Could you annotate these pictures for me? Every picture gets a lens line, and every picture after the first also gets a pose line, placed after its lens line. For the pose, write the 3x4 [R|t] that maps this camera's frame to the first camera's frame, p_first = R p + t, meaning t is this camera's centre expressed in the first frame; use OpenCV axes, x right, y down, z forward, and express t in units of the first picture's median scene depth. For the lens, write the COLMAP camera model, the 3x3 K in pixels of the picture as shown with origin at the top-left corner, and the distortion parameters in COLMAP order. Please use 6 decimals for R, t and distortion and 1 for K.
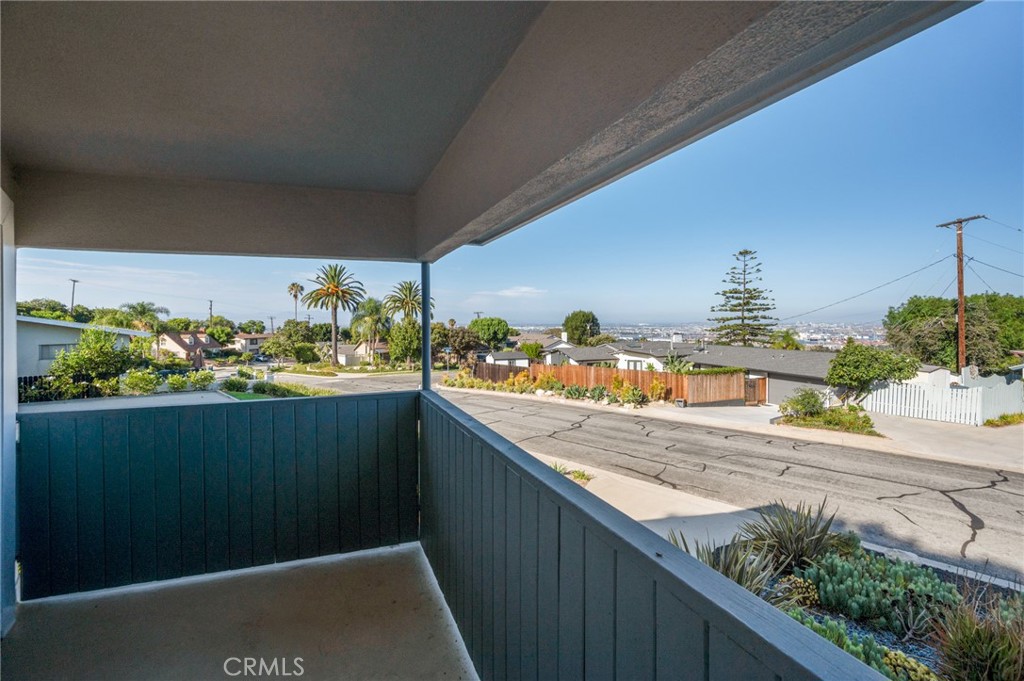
lens RADIAL K [[420.5, 0, 513.9], [0, 420.5, 323.4], [0, 0, 1]] dist [-0.001482, -0.000177]
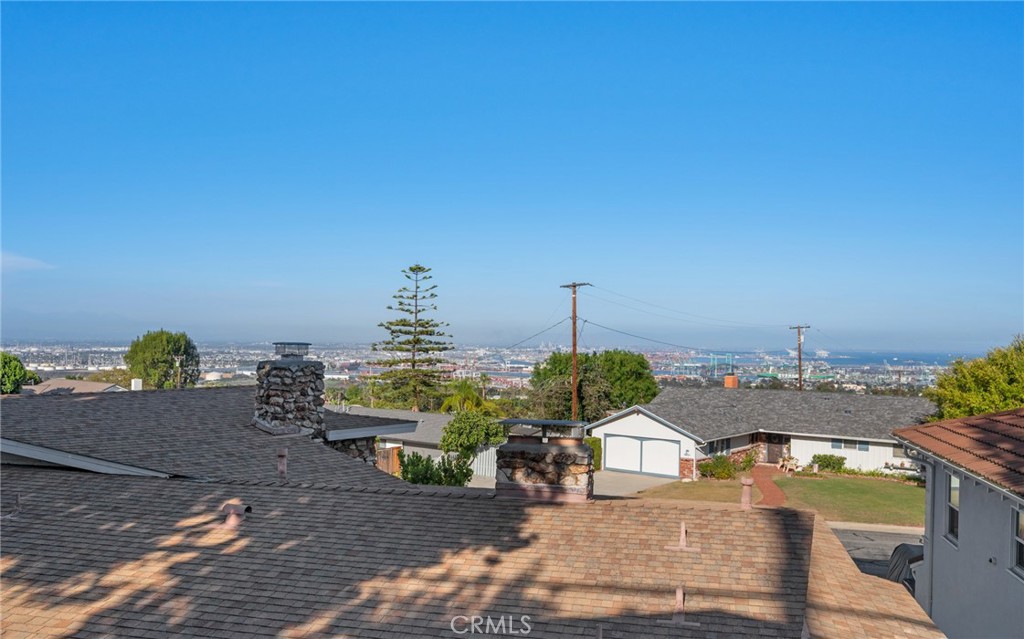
lens RADIAL K [[940.7, 0, 511.5], [0, 940.7, 337.8], [0, 0, 1]] dist [-0.006105, 0.002500]
pose [[0.862670, 0.010886, 0.505649, -0.162201], [-0.014340, 0.999893, 0.002938, -0.086204], [-0.505563, -0.009785, 0.862734, -0.647596]]
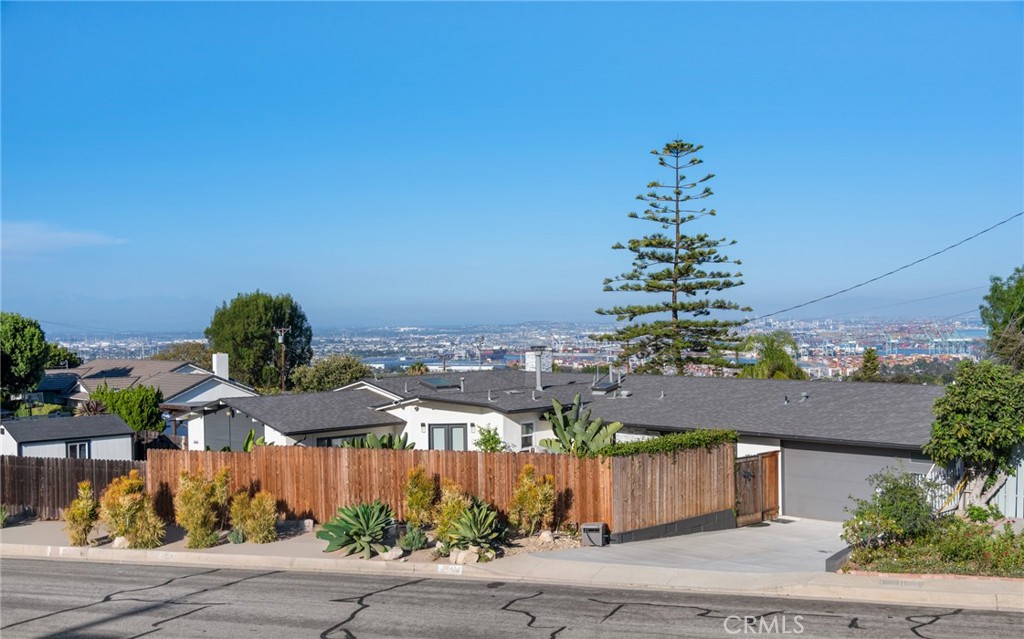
lens RADIAL K [[1114.0, 0, 512.0], [0, 1114.0, 319.5], [0, 0, 1]] dist [0.009297, -0.002552]
pose [[0.921422, -0.012045, 0.388376, -0.033271], [0.015424, 0.999865, -0.005583, 0.004048], [-0.388257, 0.011135, 0.921484, 0.092211]]
